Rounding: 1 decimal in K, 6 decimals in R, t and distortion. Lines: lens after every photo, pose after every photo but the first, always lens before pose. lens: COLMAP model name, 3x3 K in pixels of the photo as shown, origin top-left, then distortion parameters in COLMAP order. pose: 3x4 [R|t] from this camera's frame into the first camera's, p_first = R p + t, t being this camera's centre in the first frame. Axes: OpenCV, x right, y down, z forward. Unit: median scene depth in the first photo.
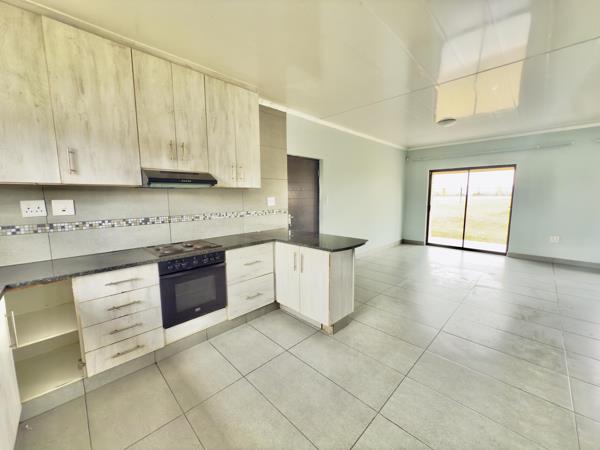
lens RADIAL K [[238.9, 0, 298.7], [0, 238.9, 223.7], [0, 0, 1]] dist [-0.001851, -0.000171]
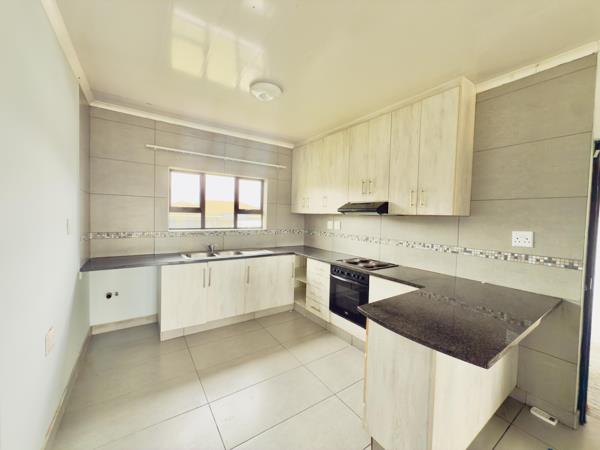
lens RADIAL K [[239.7, 0, 300.0], [0, 239.7, 223.4], [0, 0, 1]] dist [-0.000947, 0.000063]
pose [[-0.180172, 0.036428, -0.982960, 0.737779], [-0.142934, 0.987738, 0.062804, -0.125950], [0.973195, 0.151814, -0.172756, 0.819281]]
